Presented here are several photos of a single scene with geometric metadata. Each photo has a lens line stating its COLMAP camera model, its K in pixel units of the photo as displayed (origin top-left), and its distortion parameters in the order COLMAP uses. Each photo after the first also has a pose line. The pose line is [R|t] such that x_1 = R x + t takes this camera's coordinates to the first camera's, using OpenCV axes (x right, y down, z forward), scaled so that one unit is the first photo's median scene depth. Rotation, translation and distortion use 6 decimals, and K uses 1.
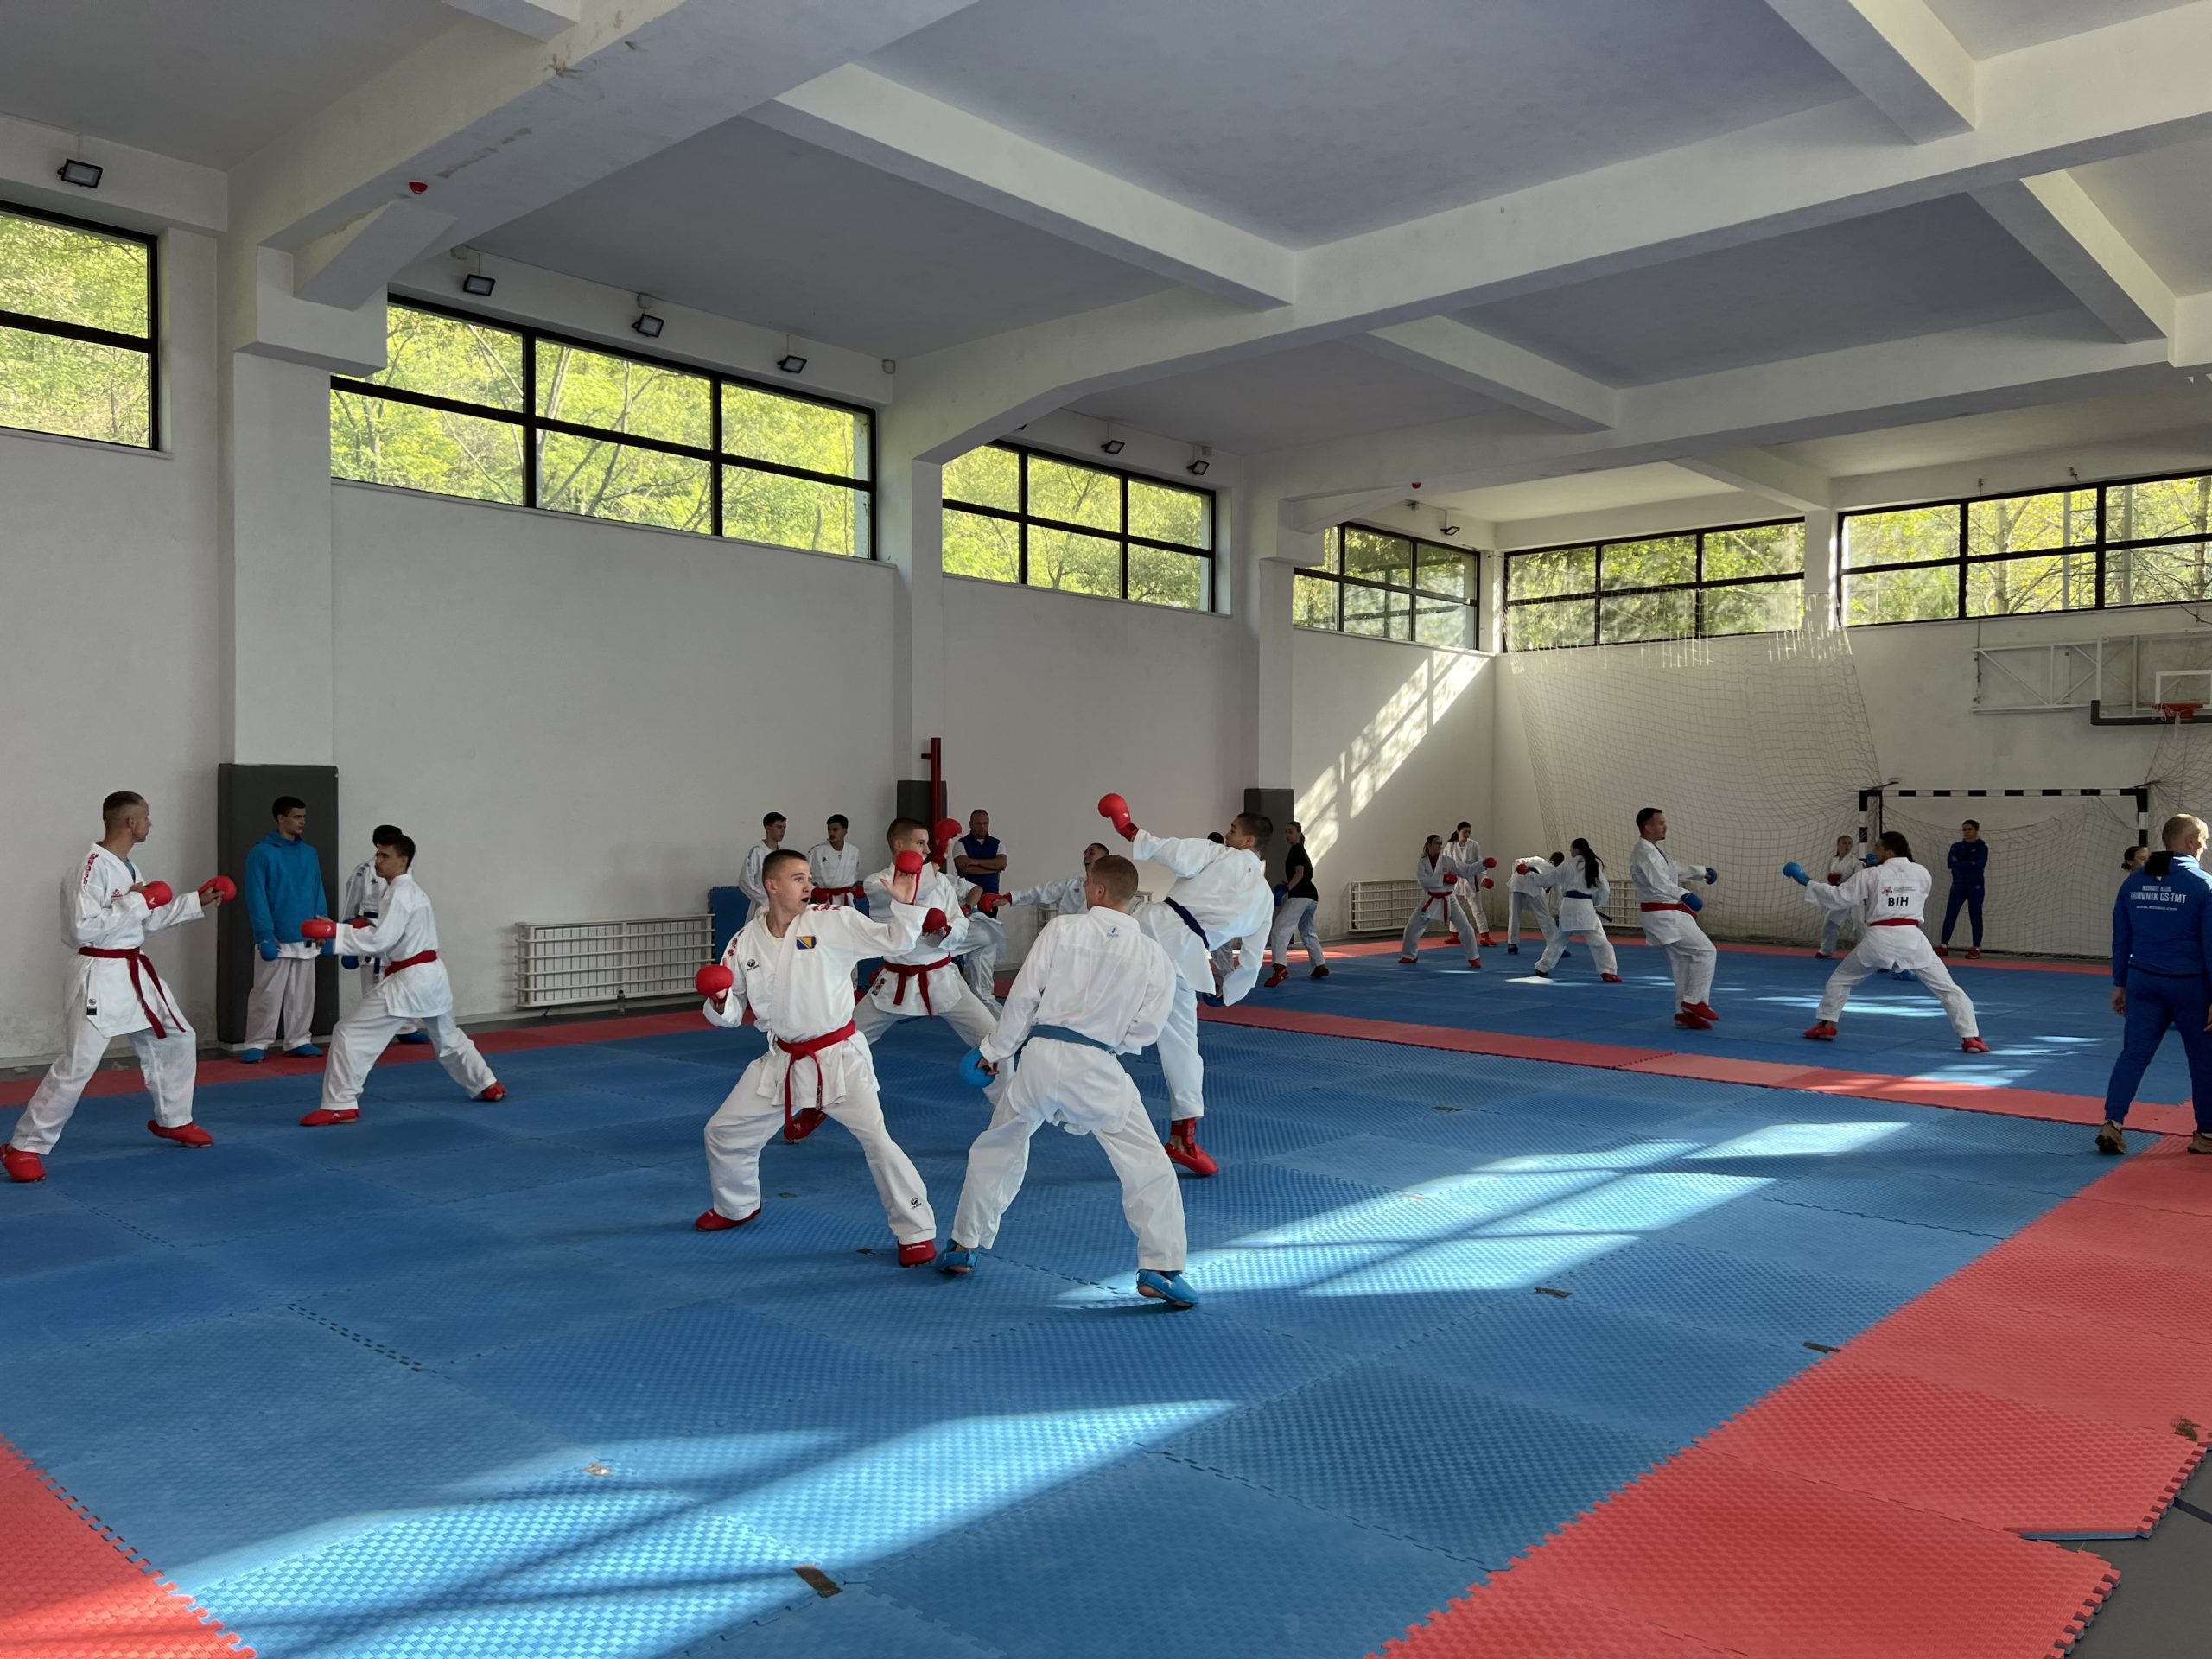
lens RADIAL K [[1663.3, 0, 1110.3], [0, 1663.3, 833.8], [0, 0, 1]] dist [0.076701, -0.080042]
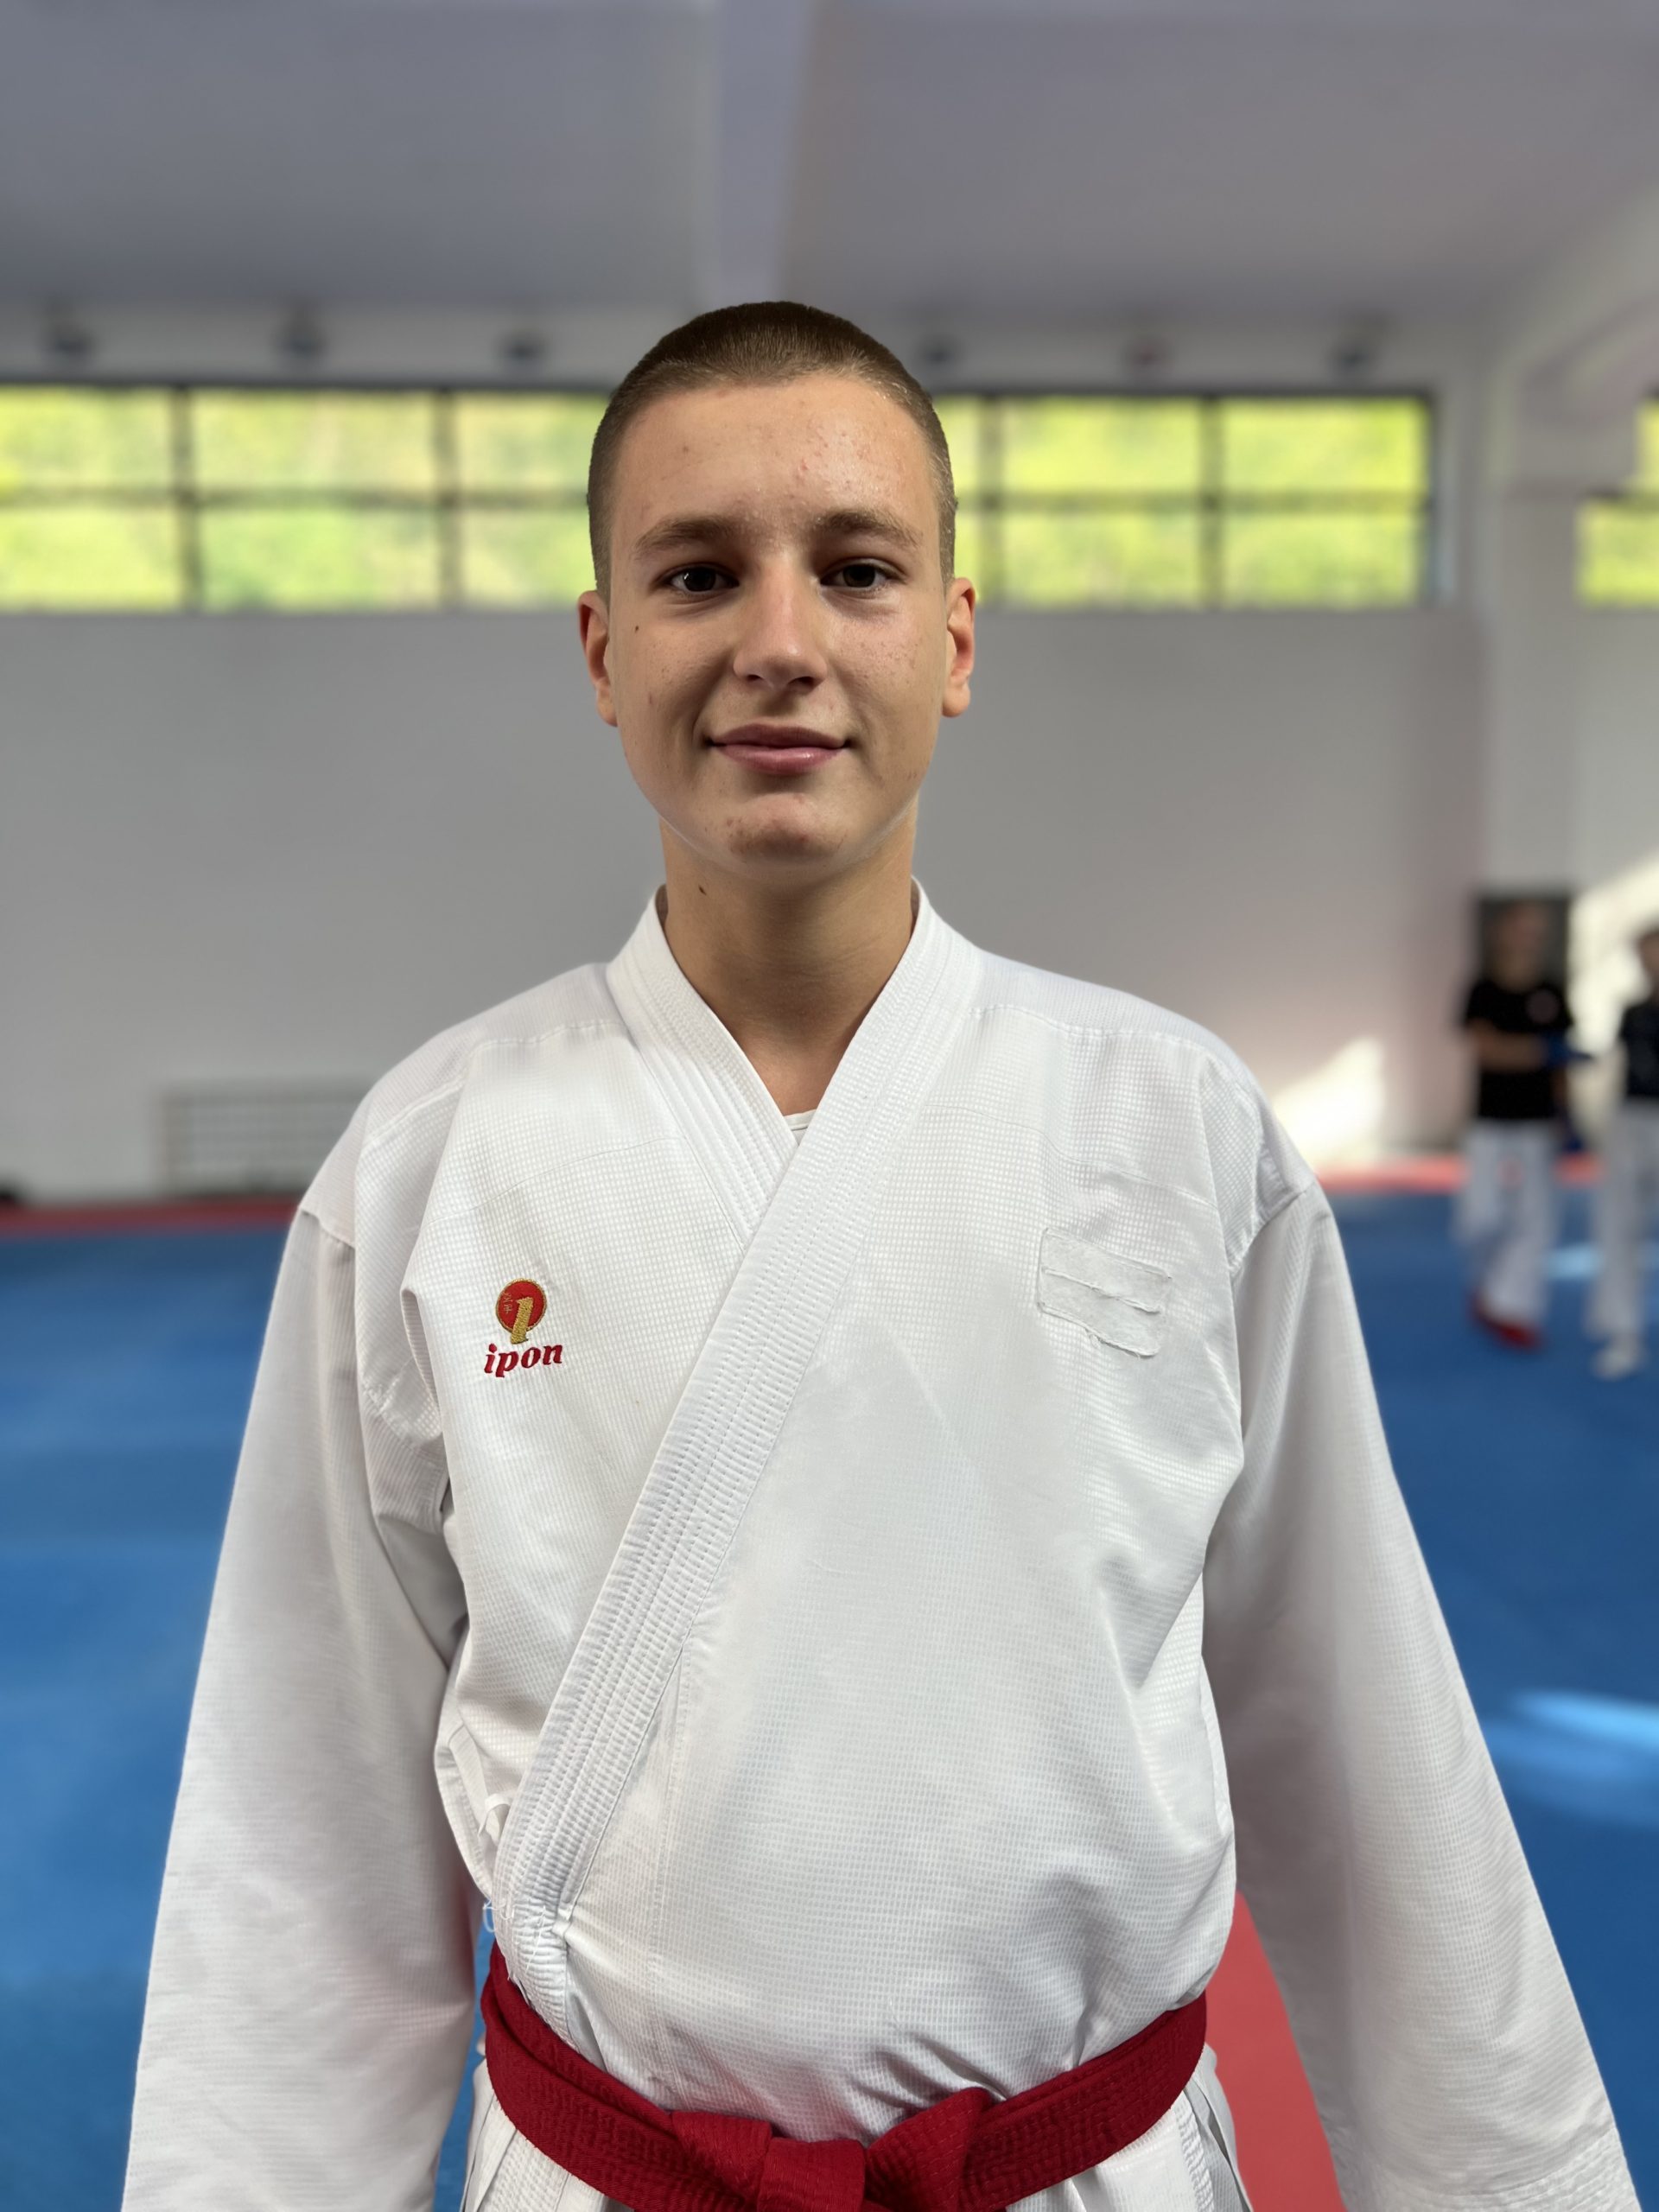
lens RADIAL K [[1663.3, 0, 835.5], [0, 1663.3, 1083.4], [0, 0, 1]] dist [0.076701, -0.080042]
pose [[0.722958, 0.047826, -0.689234, 0.323370], [0.013177, 0.996465, 0.082967, -0.011877], [0.690766, -0.069064, 0.719773, 0.392410]]
